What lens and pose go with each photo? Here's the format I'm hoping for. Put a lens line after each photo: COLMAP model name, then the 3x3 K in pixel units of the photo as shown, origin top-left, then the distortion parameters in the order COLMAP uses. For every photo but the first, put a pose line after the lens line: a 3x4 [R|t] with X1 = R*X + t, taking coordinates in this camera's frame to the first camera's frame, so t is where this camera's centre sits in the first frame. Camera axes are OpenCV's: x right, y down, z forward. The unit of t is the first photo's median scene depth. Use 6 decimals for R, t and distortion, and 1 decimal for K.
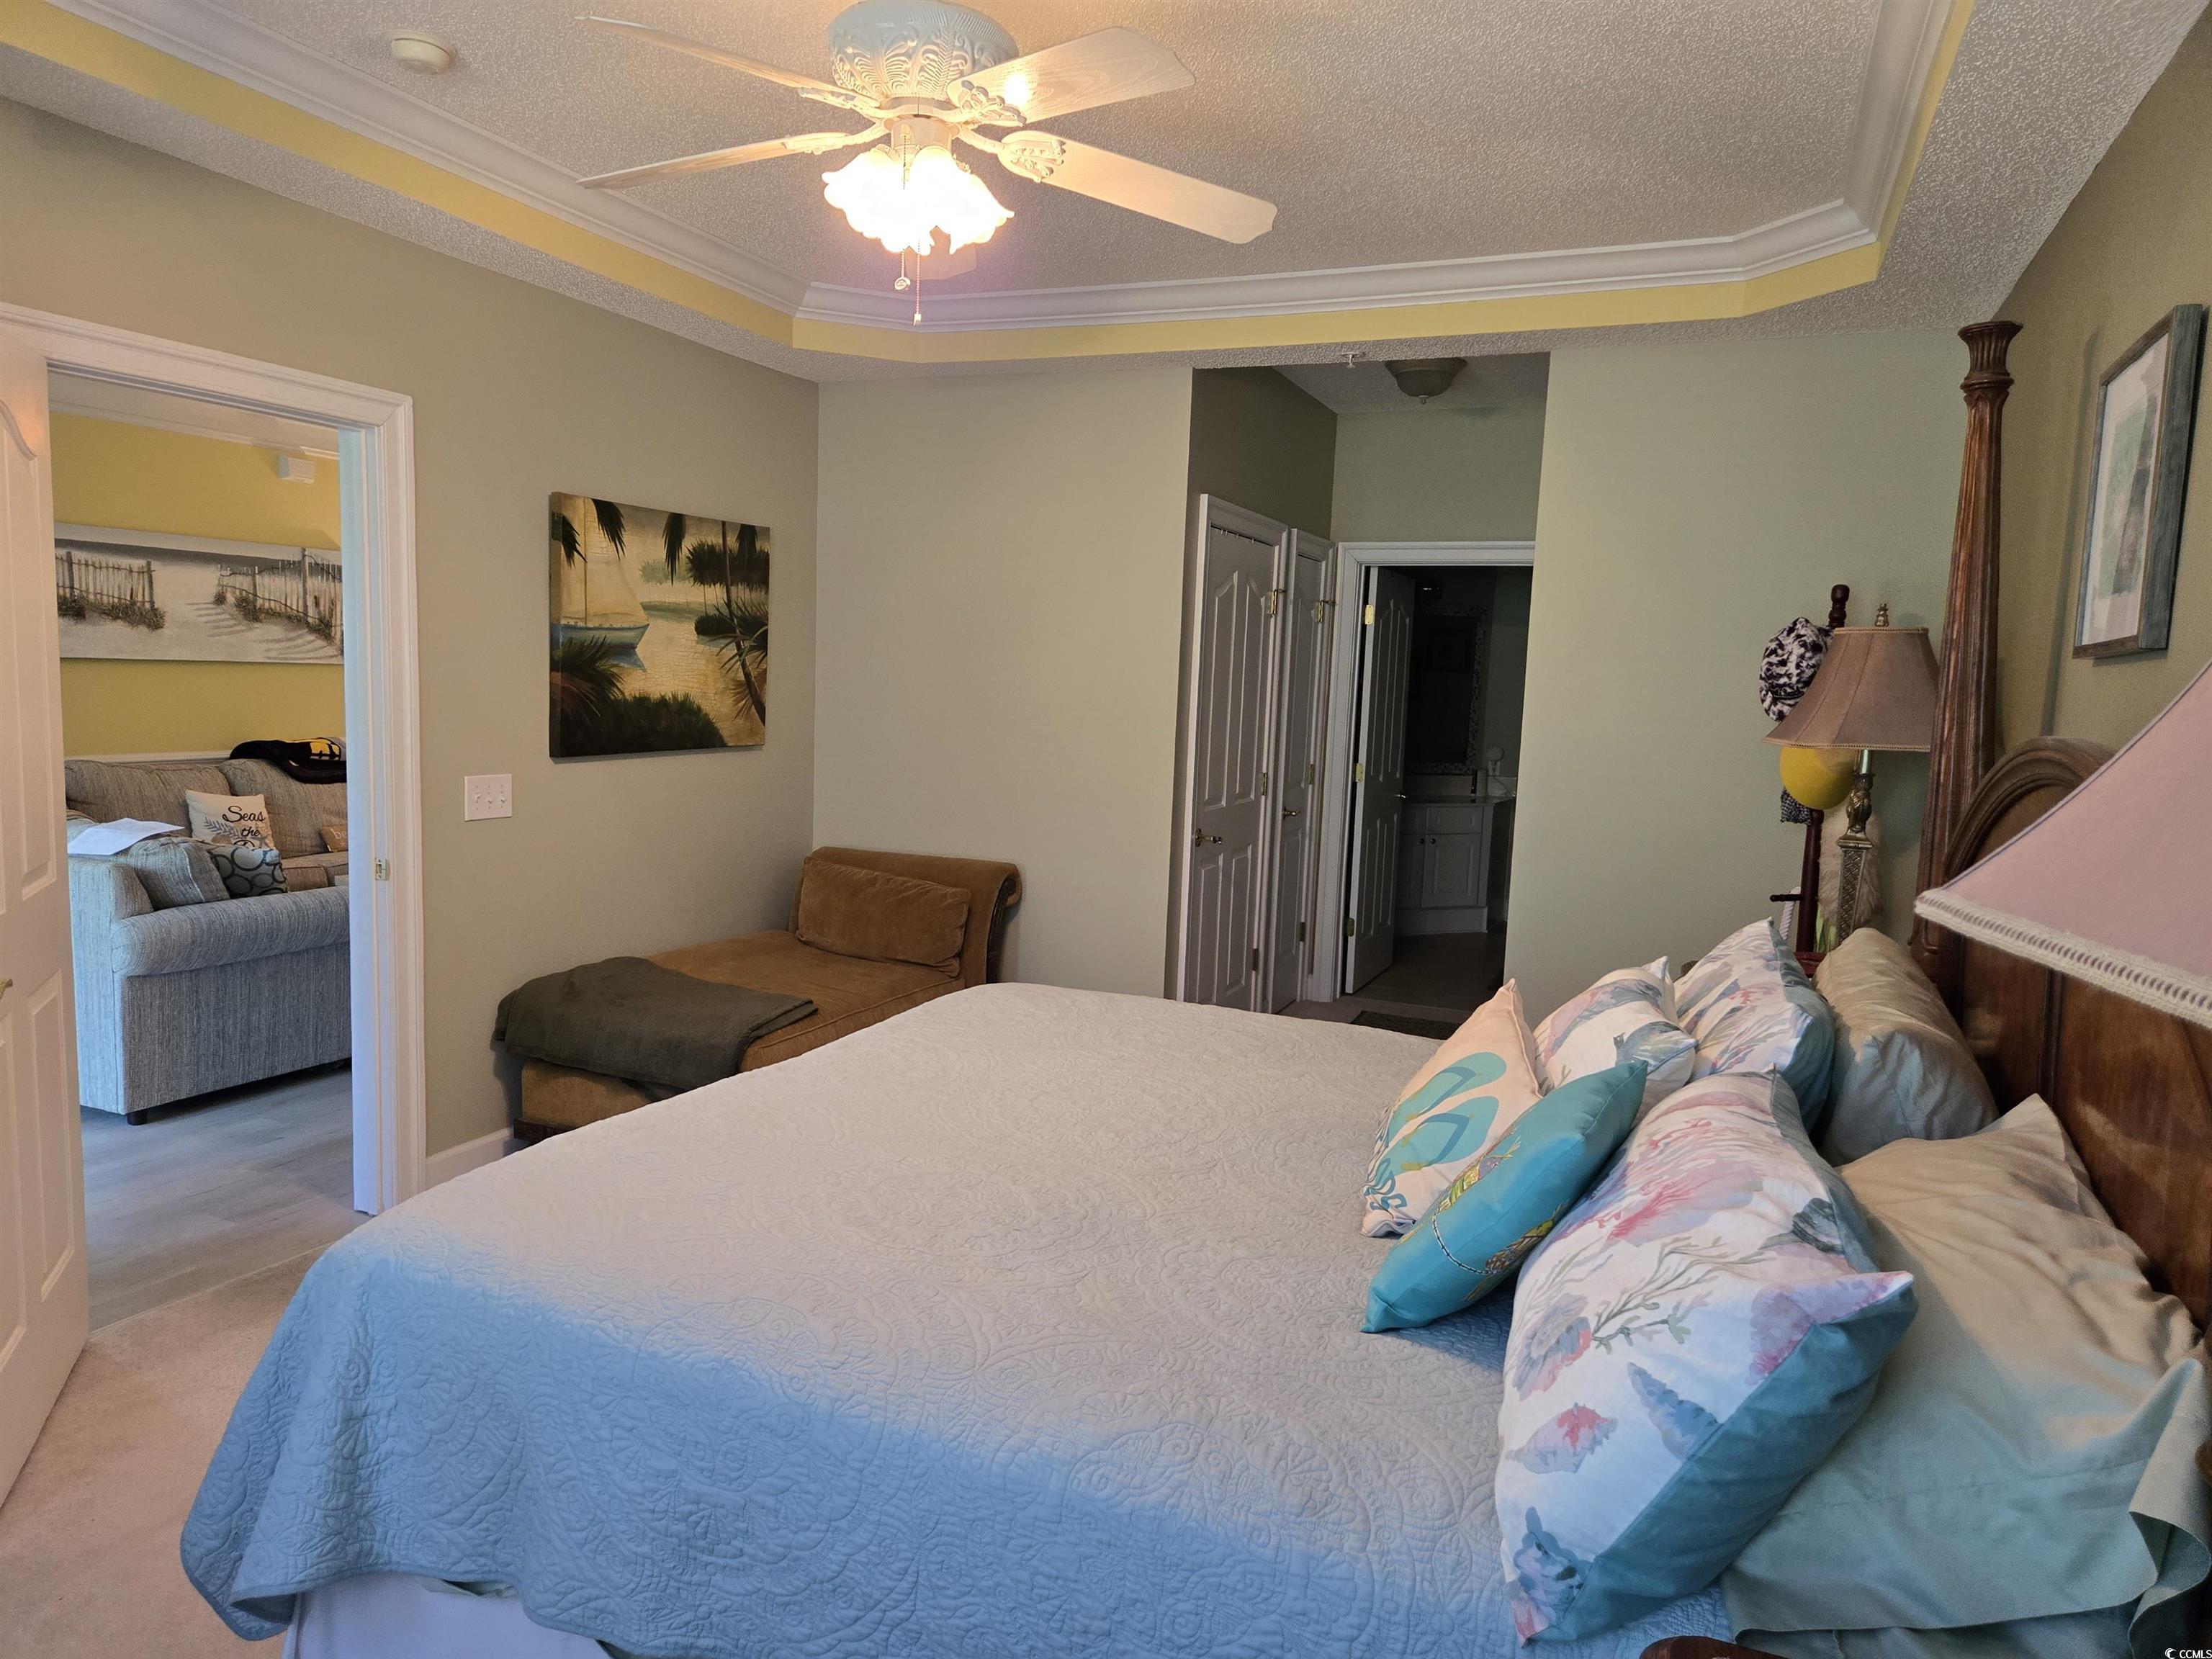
lens RADIAL K [[1493.5, 0, 1091.4], [0, 1493.5, 849.0], [0, 0, 1]] dist [0.079698, -0.066827]
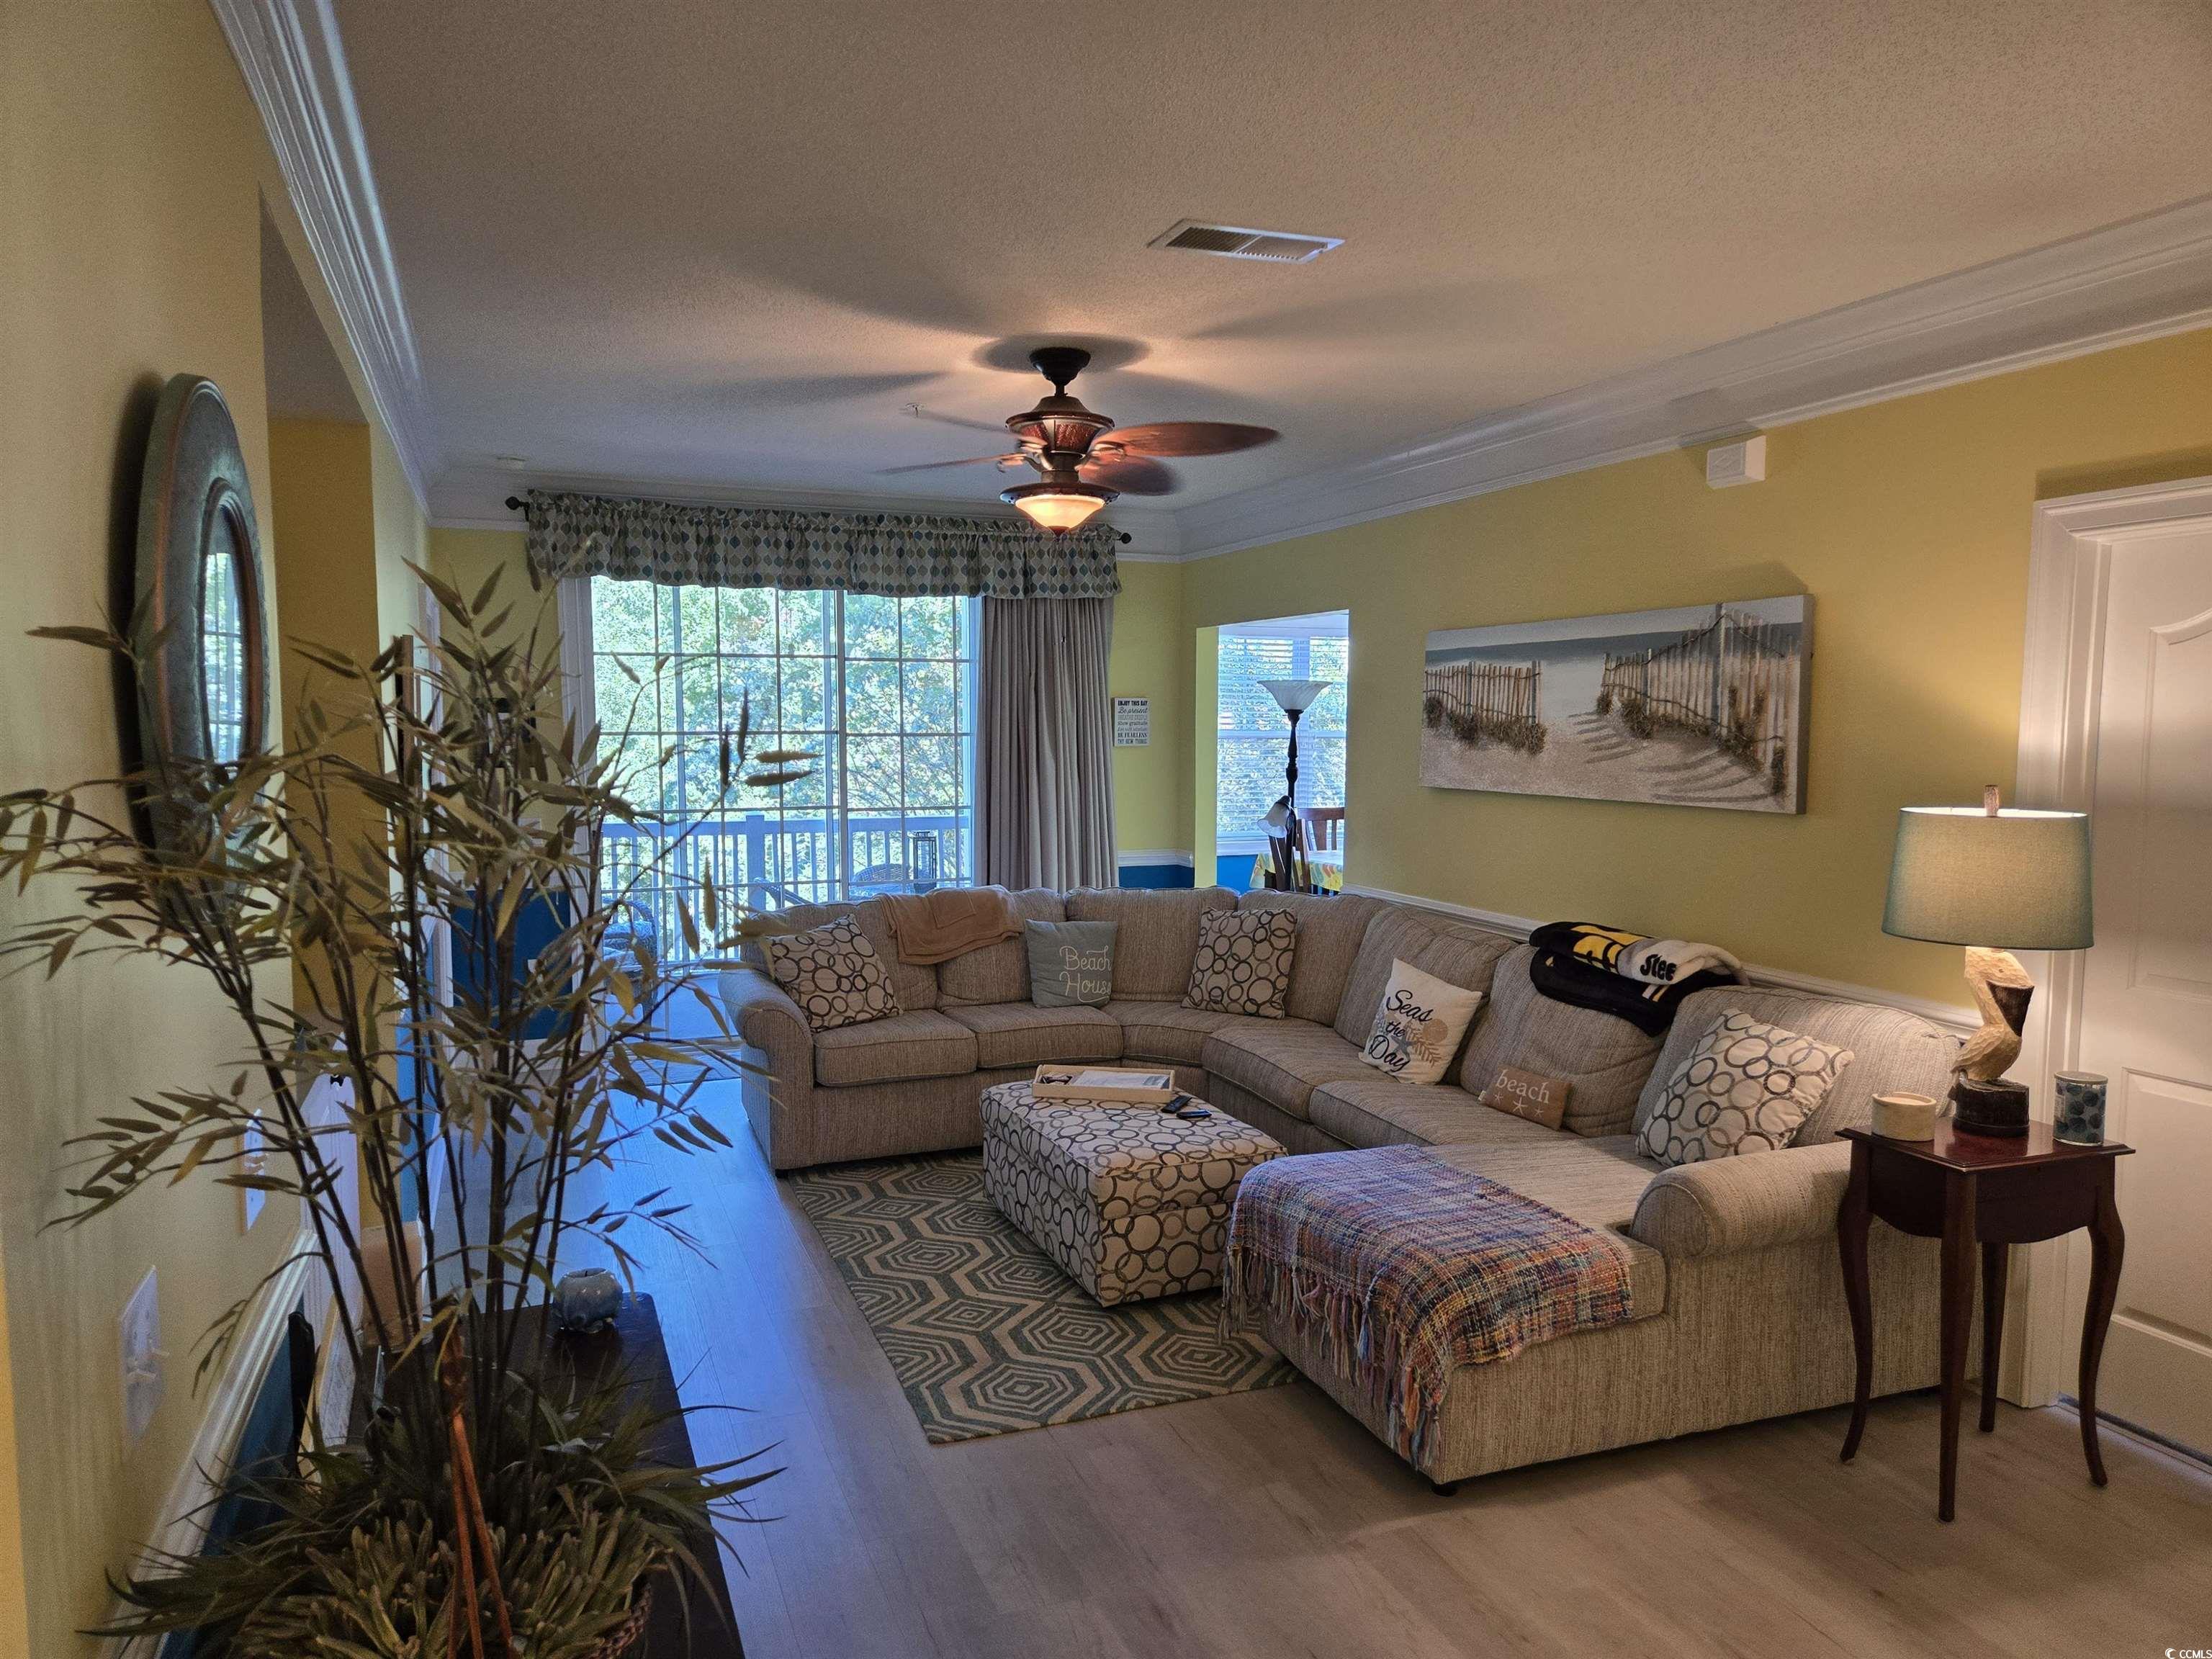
lens RADIAL K [[1493.5, 0, 1091.4], [0, 1493.5, 849.0], [0, 0, 1]] dist [0.079698, -0.066827]
pose [[-0.710791, 0.025624, -0.702936, 0.042915], [-0.109499, 0.983123, 0.146559, -0.174673], [0.694828, 0.181144, -0.695989, 1.311784]]
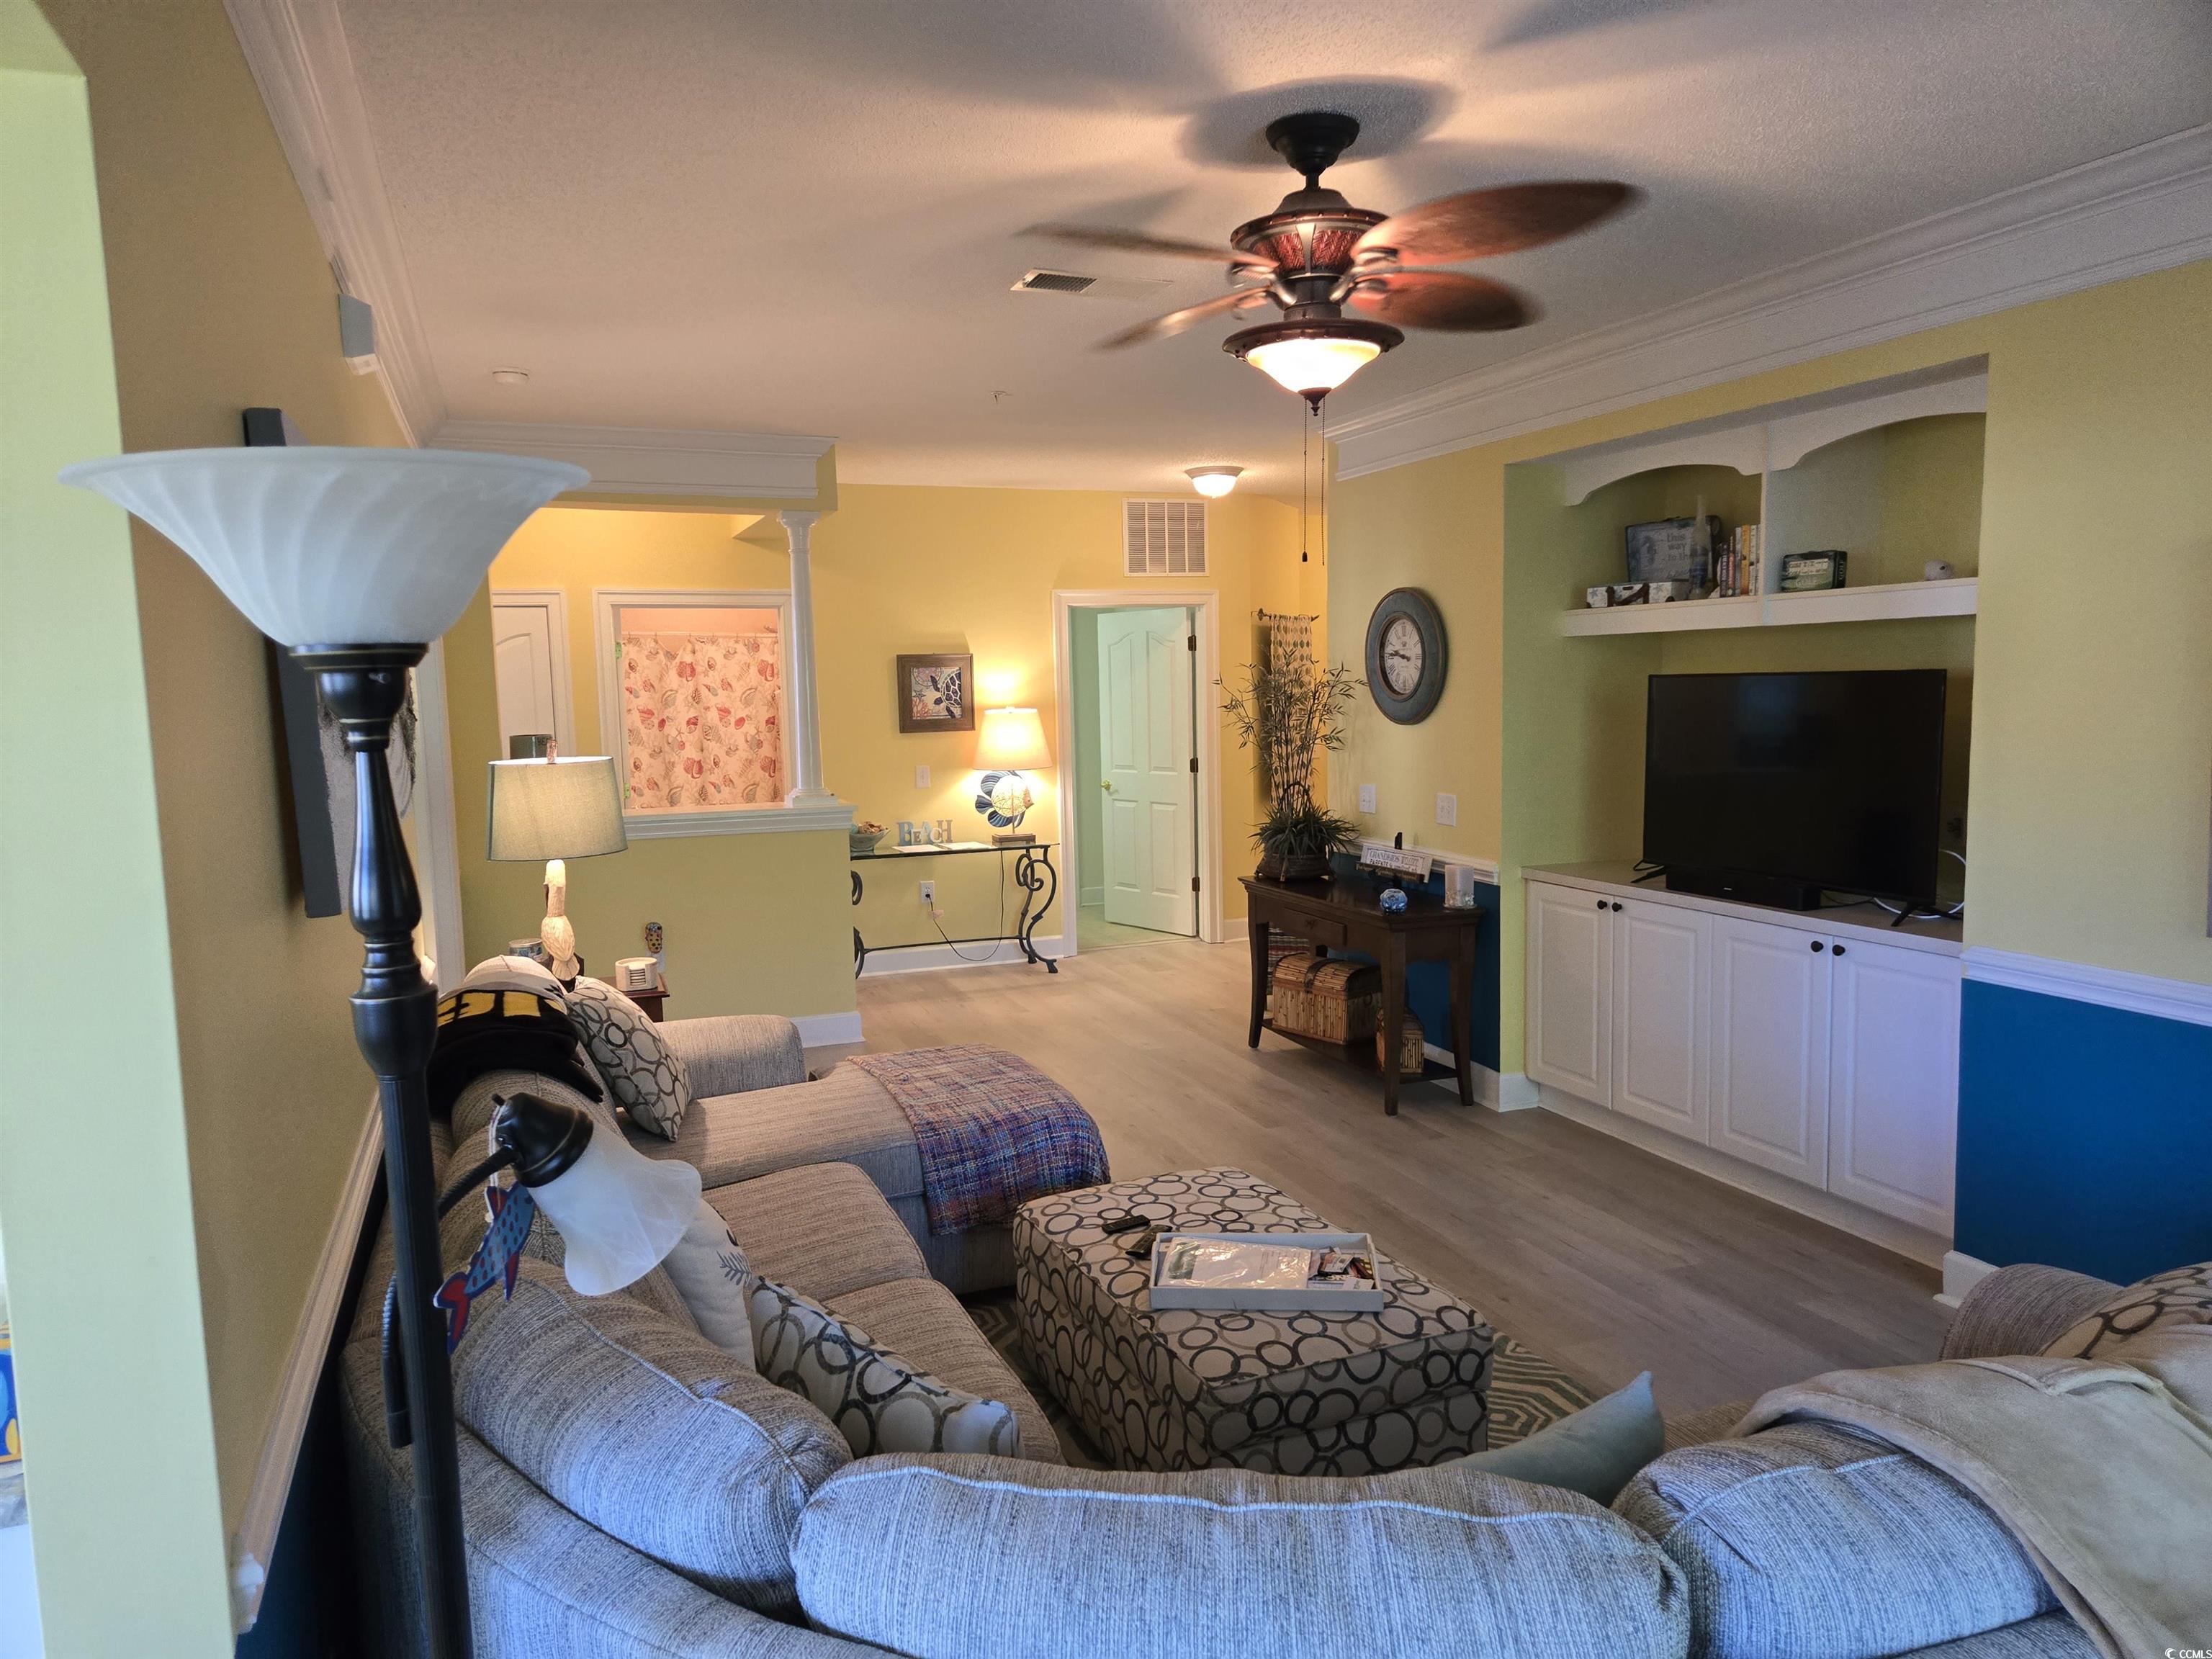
lens RADIAL K [[1453.4, 0, 1106.0], [0, 1453.4, 829.5], [0, 0, 1]] dist [0.080648, -0.044389]
pose [[0.702979, -0.122890, 0.700513, -0.702036], [0.130062, 0.990562, 0.043254, -0.118646], [-0.699217, 0.060703, 0.712327, 0.628312]]
